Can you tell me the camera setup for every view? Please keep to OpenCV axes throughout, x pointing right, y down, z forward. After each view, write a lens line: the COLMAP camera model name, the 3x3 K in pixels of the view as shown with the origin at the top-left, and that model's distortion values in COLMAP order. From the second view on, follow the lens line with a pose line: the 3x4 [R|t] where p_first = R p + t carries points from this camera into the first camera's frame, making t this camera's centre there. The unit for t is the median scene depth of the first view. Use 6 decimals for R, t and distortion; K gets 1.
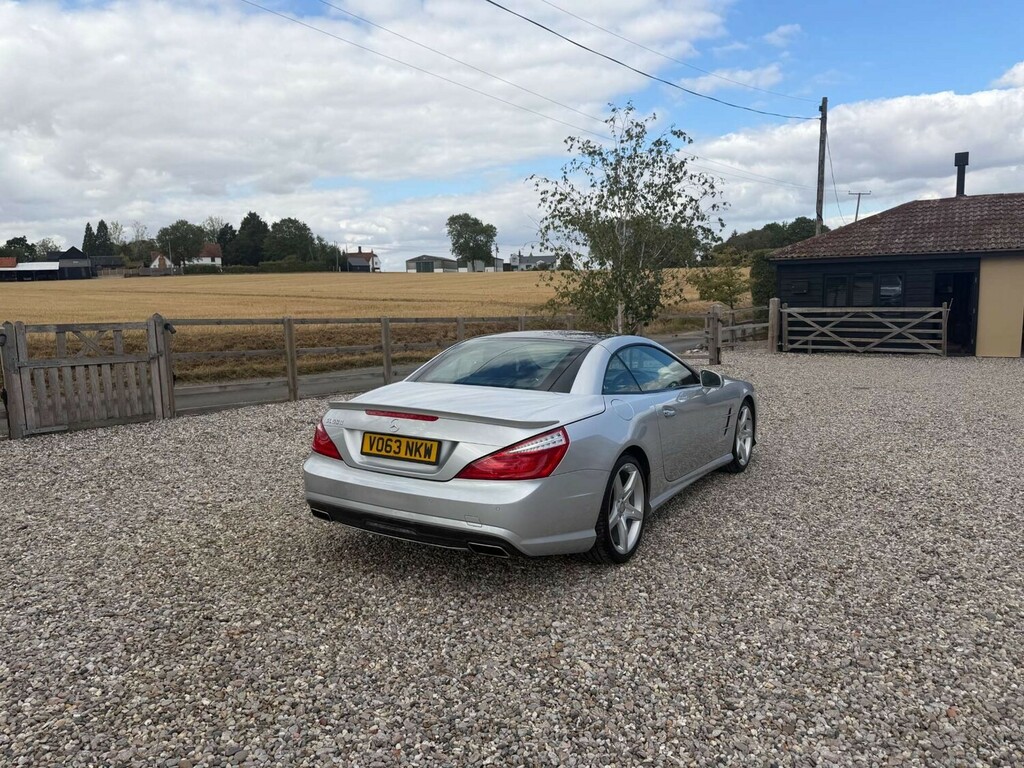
lens RADIAL K [[733.9, 0, 517.0], [0, 733.9, 385.3], [0, 0, 1]] dist [0.025061, -0.028109]
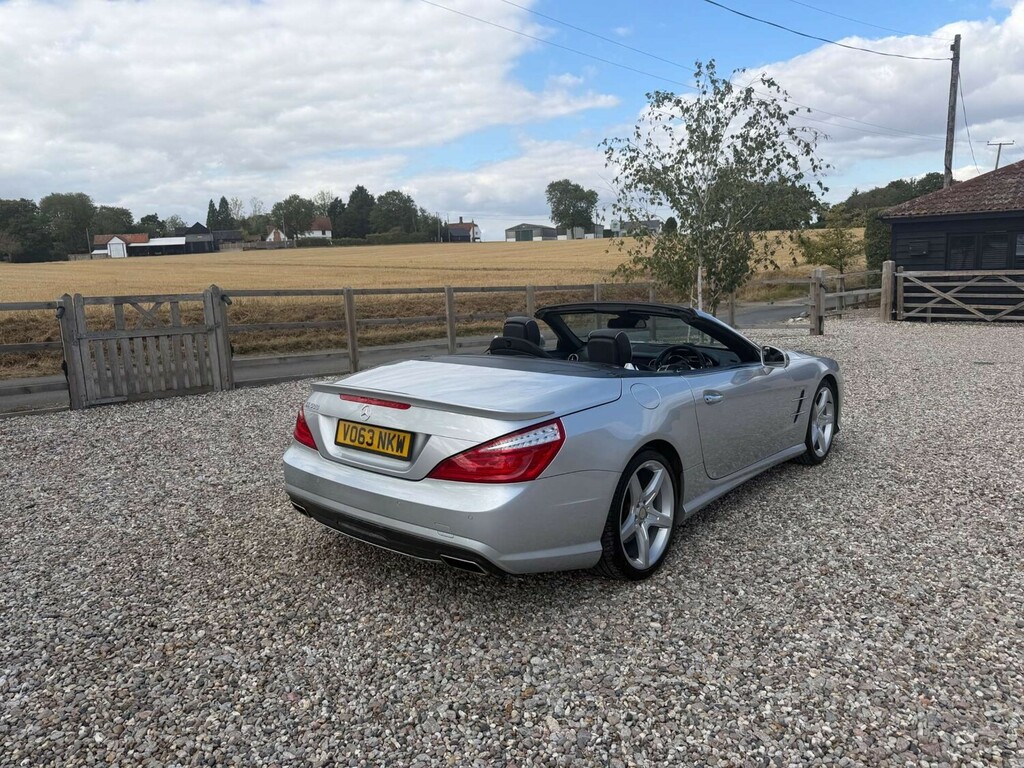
lens RADIAL K [[733.9, 0, 505.2], [0, 733.9, 386.7], [0, 0, 1]] dist [0.025061, -0.028109]
pose [[0.988732, 0.011531, -0.149255, 0.106091], [-0.004912, 0.998991, 0.044640, -0.013447], [0.149619, -0.043404, 0.987791, 0.148483]]
